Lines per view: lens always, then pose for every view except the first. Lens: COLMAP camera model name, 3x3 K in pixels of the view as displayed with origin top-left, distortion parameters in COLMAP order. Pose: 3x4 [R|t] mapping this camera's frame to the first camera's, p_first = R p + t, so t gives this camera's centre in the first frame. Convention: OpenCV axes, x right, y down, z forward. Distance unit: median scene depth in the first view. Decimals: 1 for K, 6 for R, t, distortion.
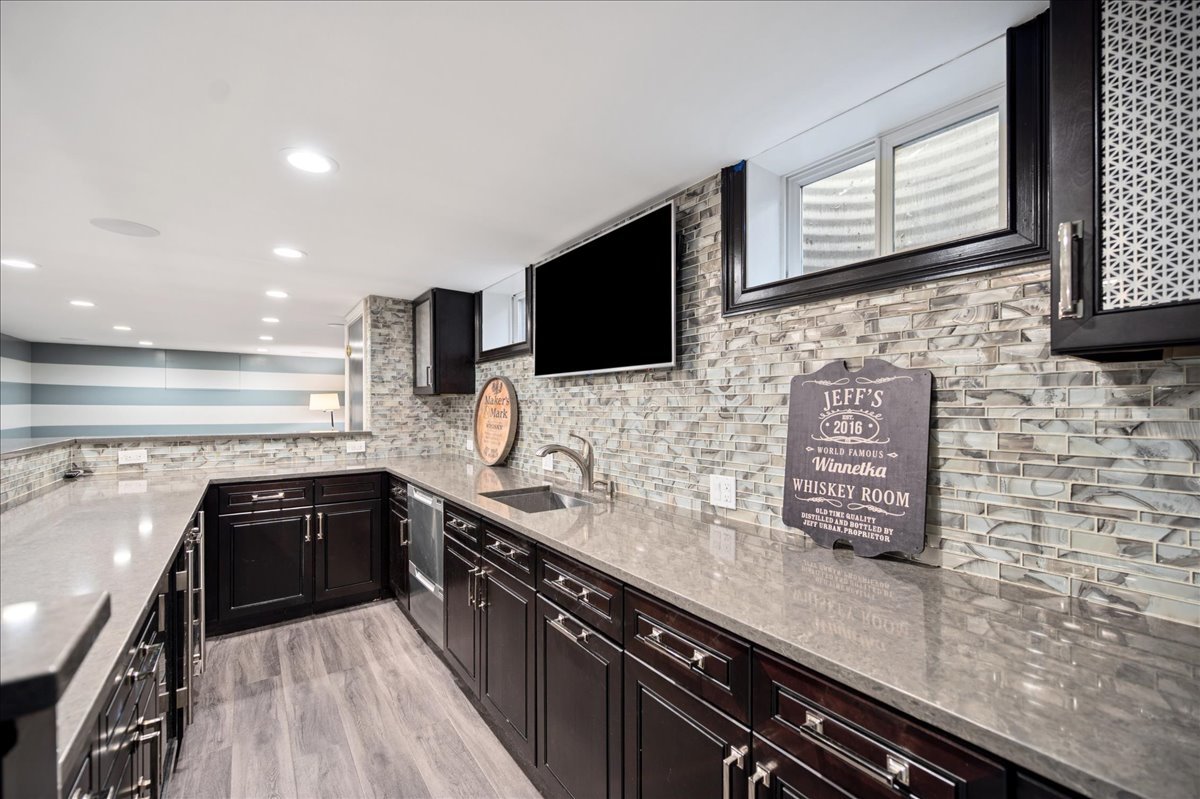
lens RADIAL K [[475.7, 0, 604.3], [0, 475.7, 403.2], [0, 0, 1]] dist [0.001306, -0.000489]
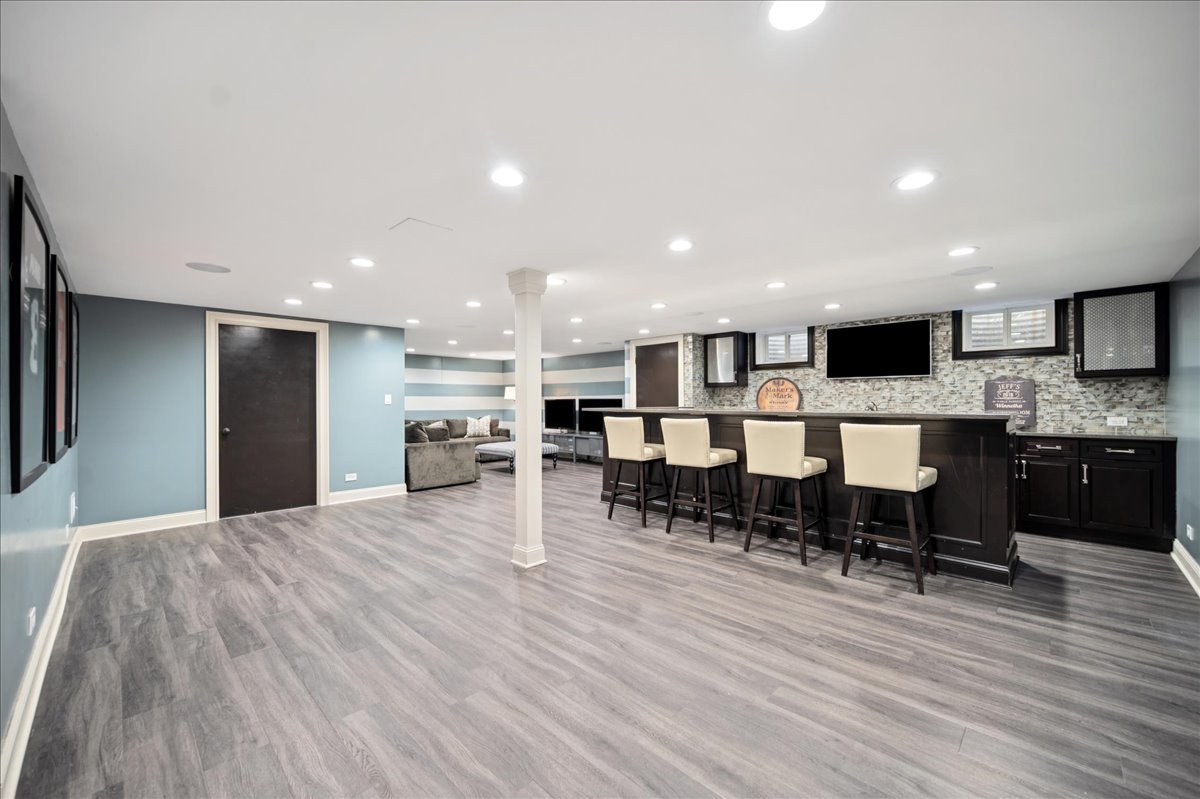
lens RADIAL K [[475.7, 0, 597.5], [0, 475.7, 398.9], [0, 0, 1]] dist [0.001306, -0.000489]
pose [[0.988237, 0.000687, 0.152929, -2.518771], [-0.000339, 0.999997, -0.002298, 0.073502], [-0.152930, 0.002219, 0.988235, -1.688521]]
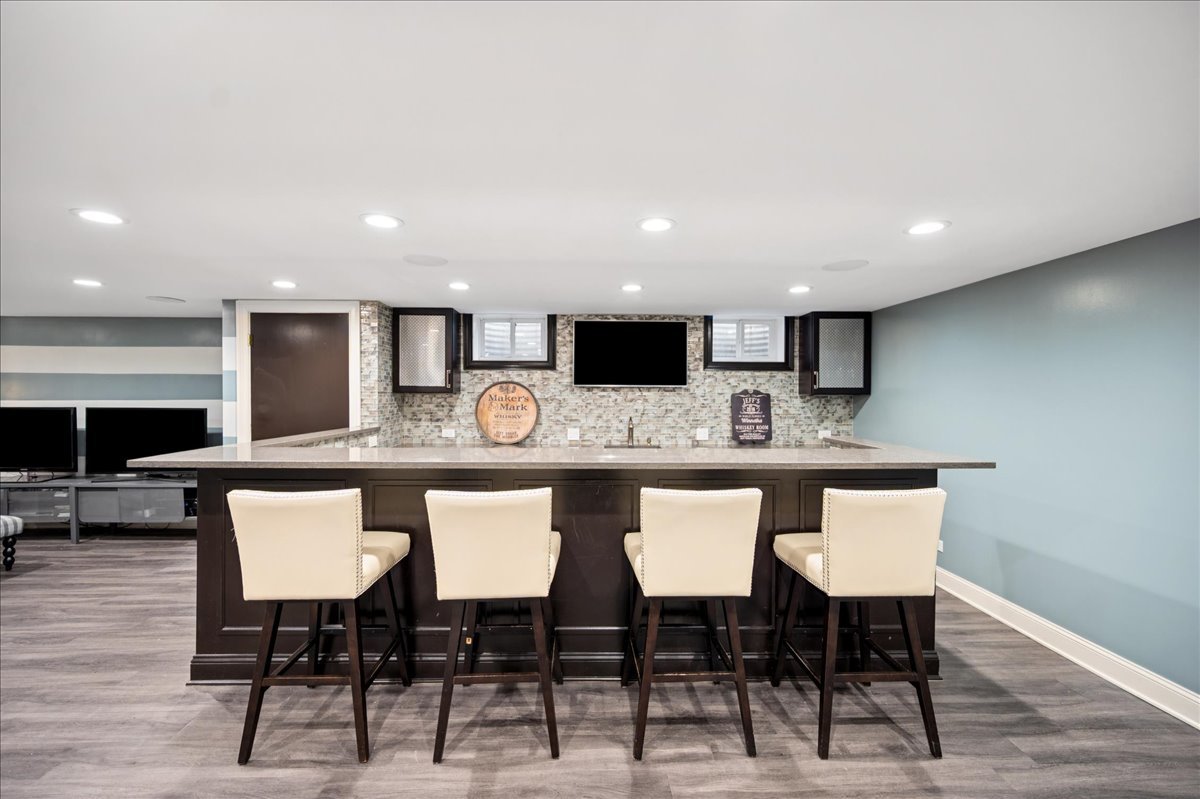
lens RADIAL K [[475.7, 0, 593.9], [0, 475.7, 397.0], [0, 0, 1]] dist [0.001306, -0.000489]
pose [[0.579464, -0.001379, 0.814997, -2.417358], [-0.008180, 0.999938, 0.007508, -0.044498], [-0.814957, -0.011017, 0.579417, -0.063172]]
